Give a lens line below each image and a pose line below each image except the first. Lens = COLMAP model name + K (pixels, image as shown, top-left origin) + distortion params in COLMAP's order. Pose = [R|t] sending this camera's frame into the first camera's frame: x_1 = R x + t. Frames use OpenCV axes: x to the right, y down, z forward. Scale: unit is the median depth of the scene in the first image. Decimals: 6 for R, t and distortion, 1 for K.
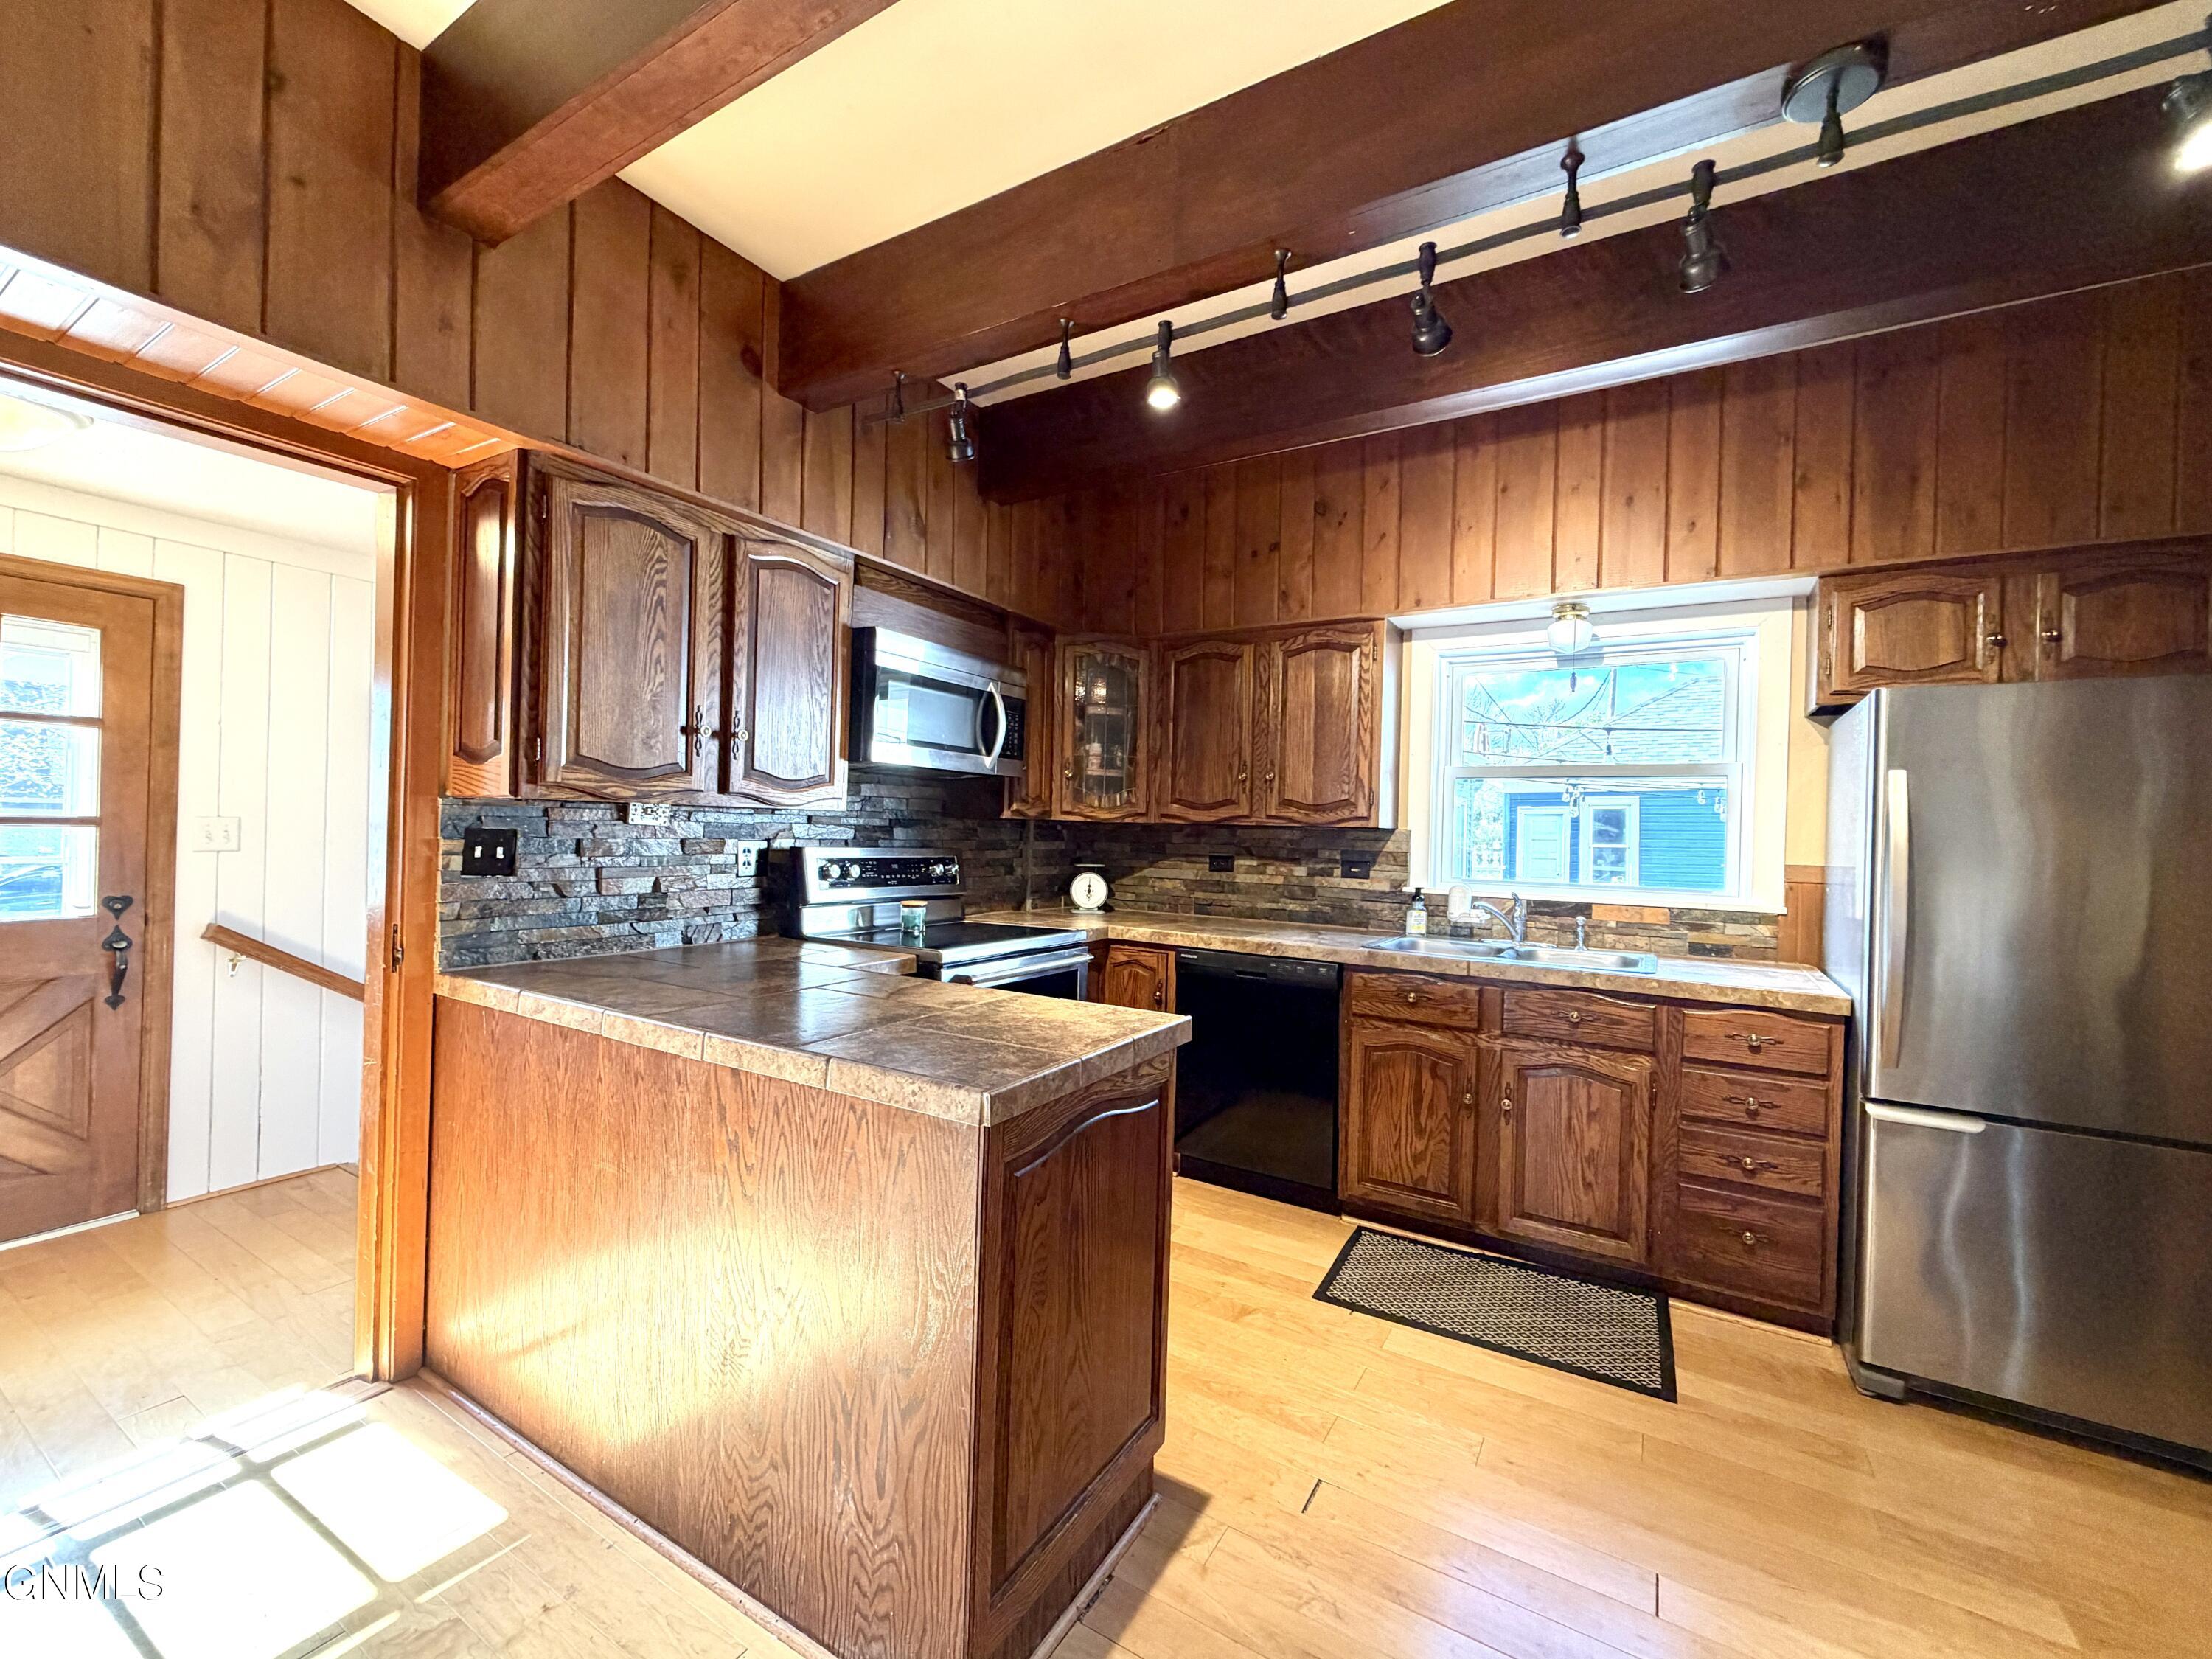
lens RADIAL K [[908.5, 0, 1106.0], [0, 908.5, 829.5], [0, 0, 1]] dist [0.000169, 0.000285]
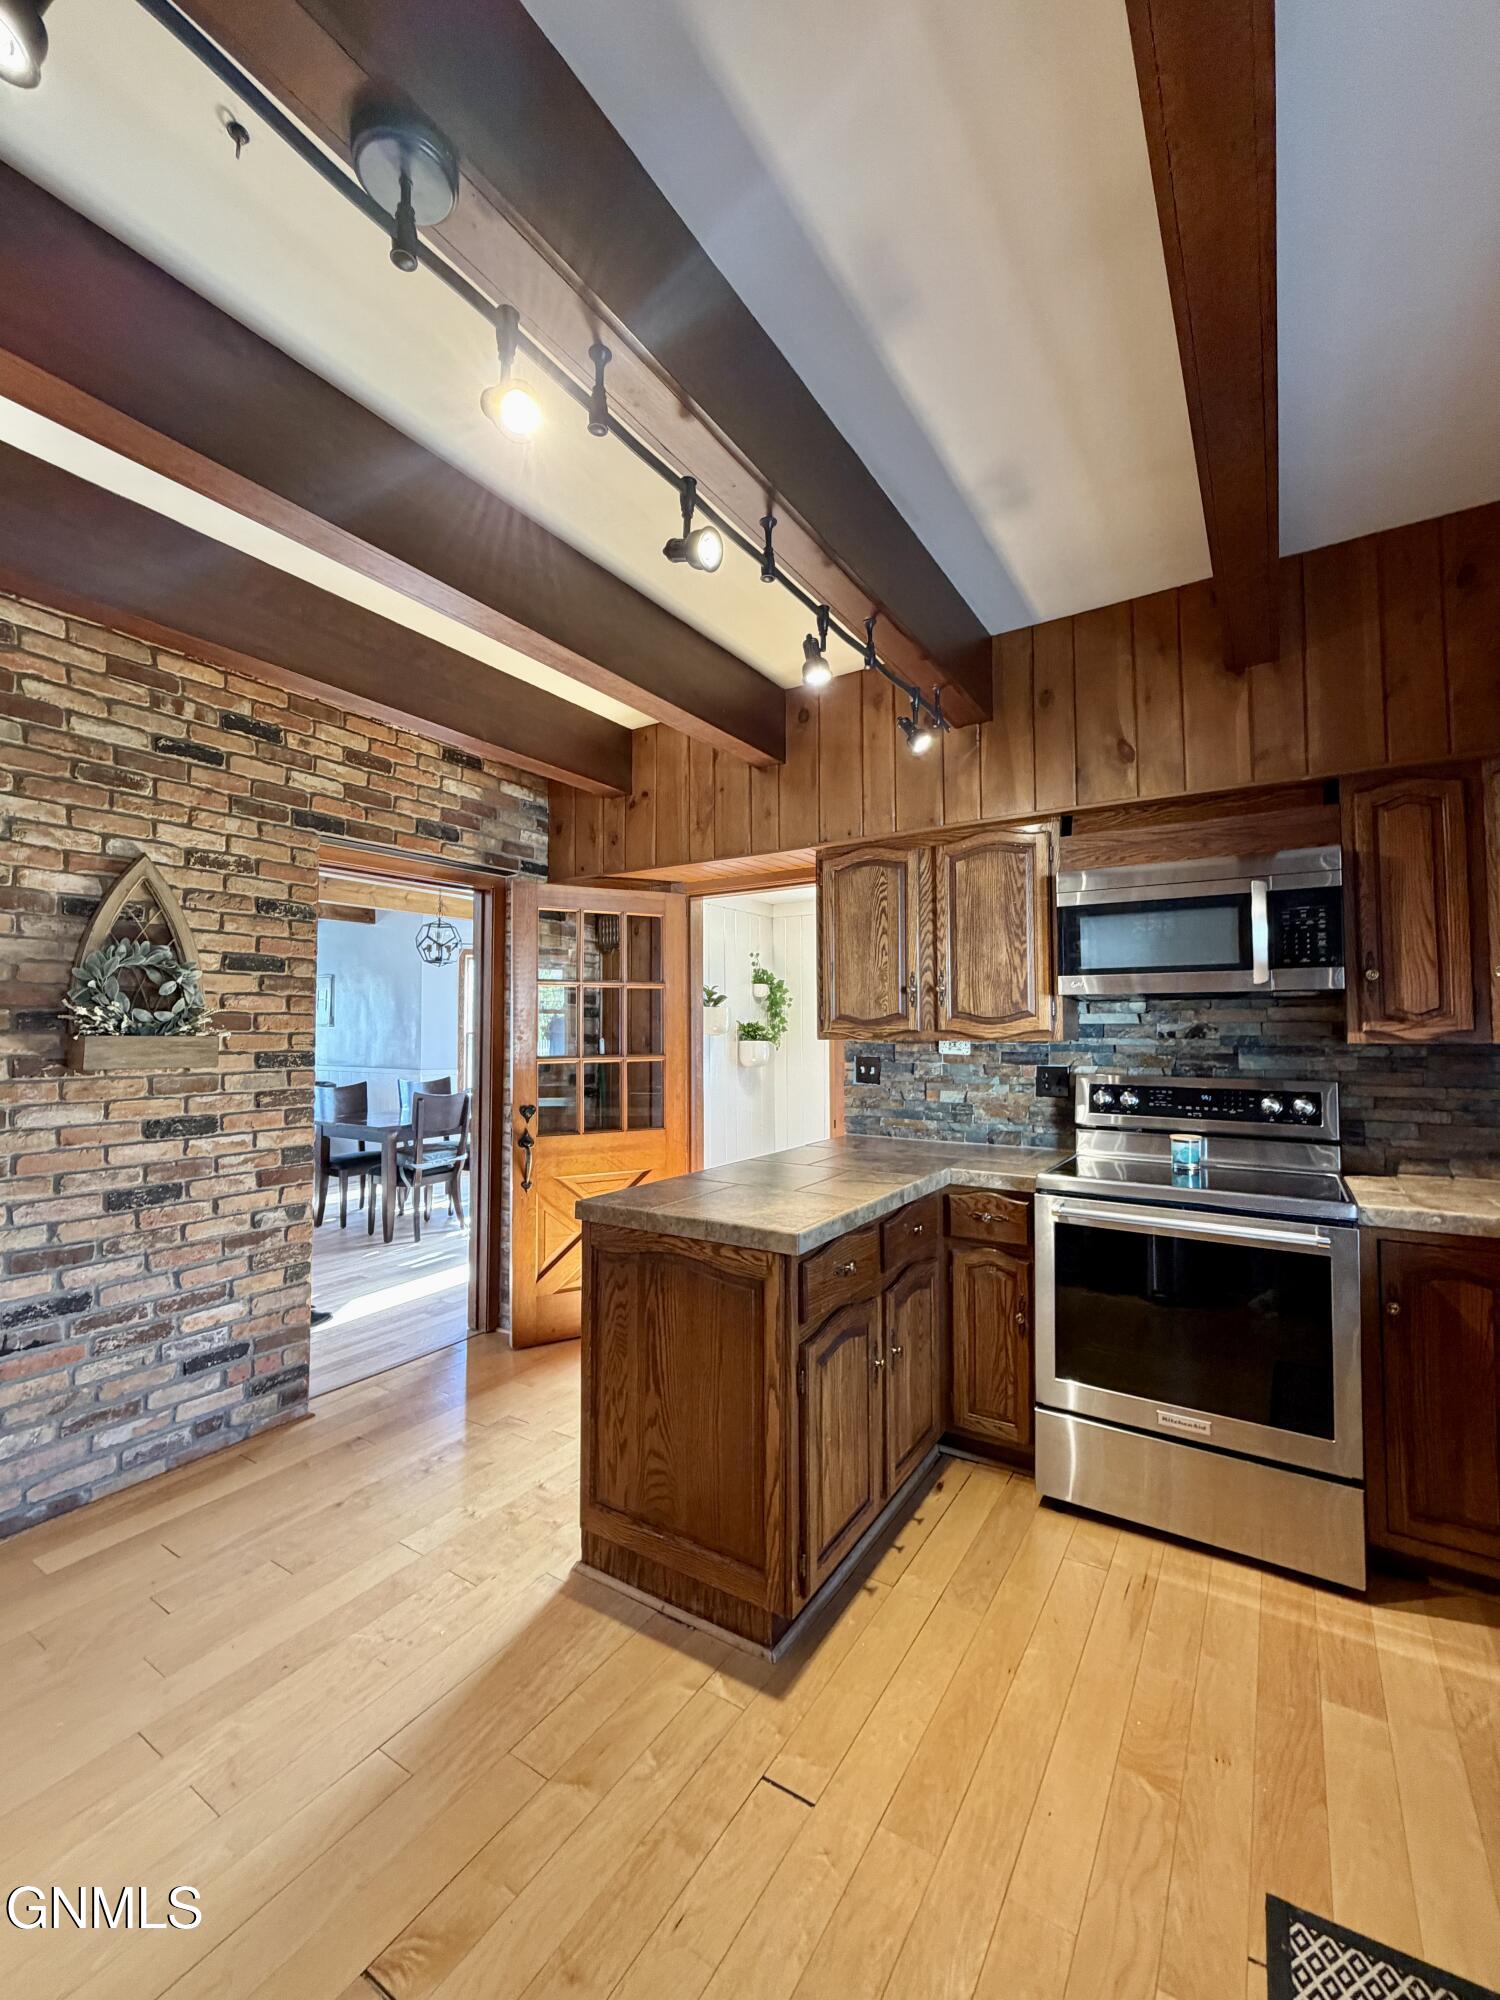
lens RADIAL K [[821.4, 0, 750.0], [0, 821.4, 1000.0], [0, 0, 1]] dist [0.000169, 0.000285]
pose [[-0.023443, -0.065001, -0.997610, 0.699628], [0.000834, 0.997882, -0.065039, -0.005216], [0.999725, -0.002357, -0.023339, 0.621993]]
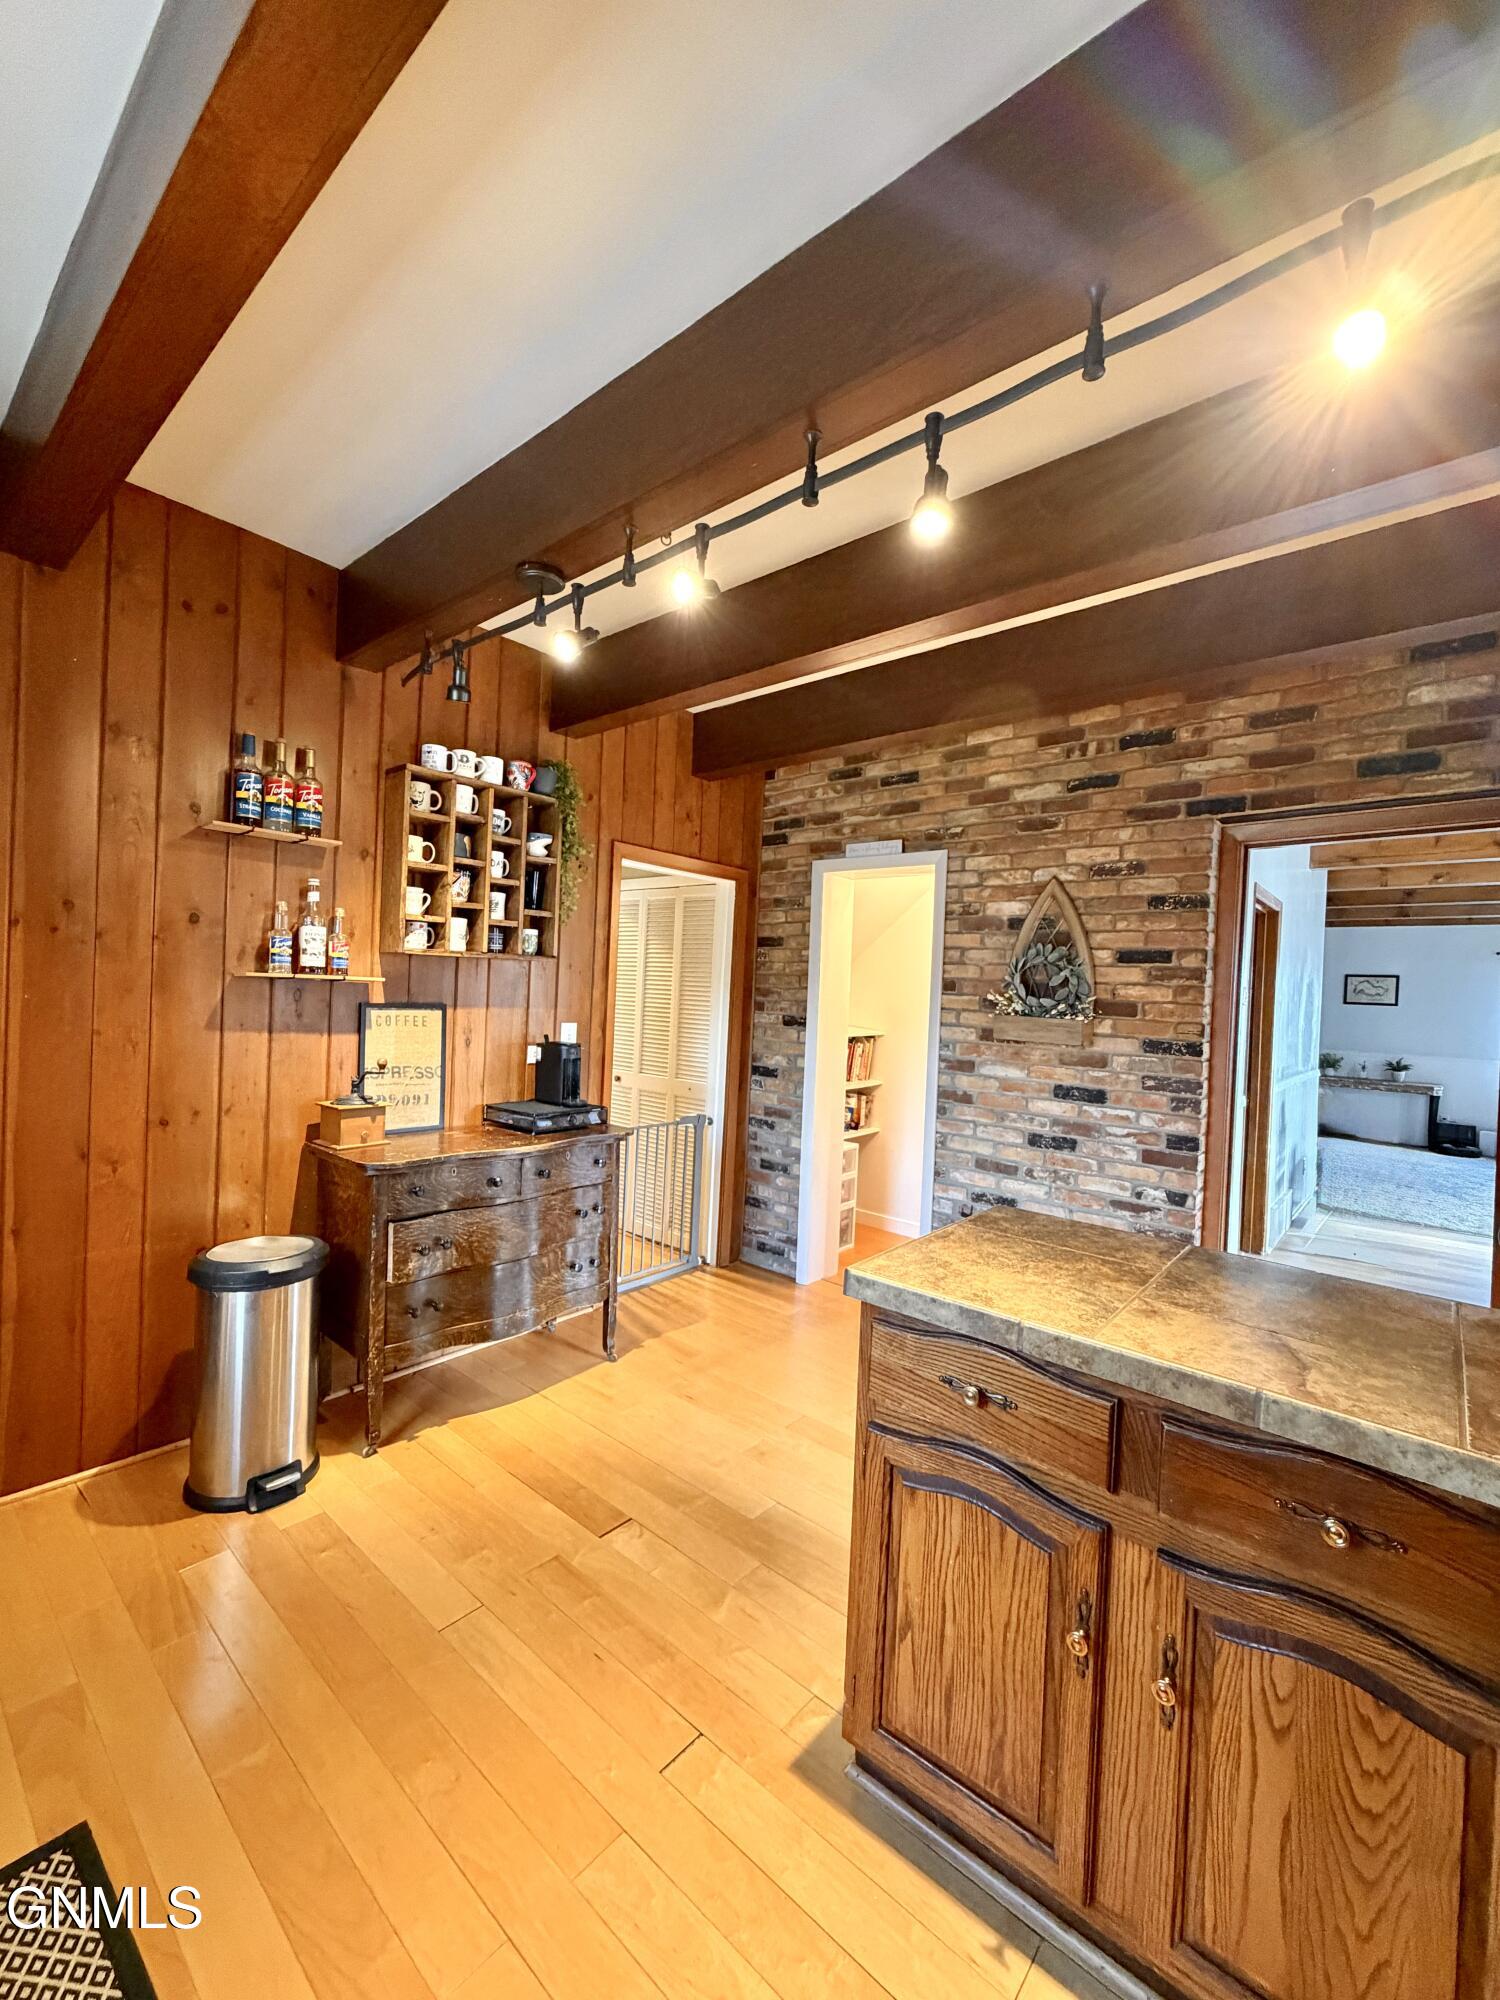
lens RADIAL K [[821.4, 0, 750.0], [0, 821.4, 1000.0], [0, 0, 1]] dist [0.000169, 0.000285]
pose [[-0.983958, -0.070541, 0.163859, 0.047738], [-0.069442, 0.997509, 0.012431, -0.034889], [-0.164327, 0.000853, -0.986405, 1.154485]]
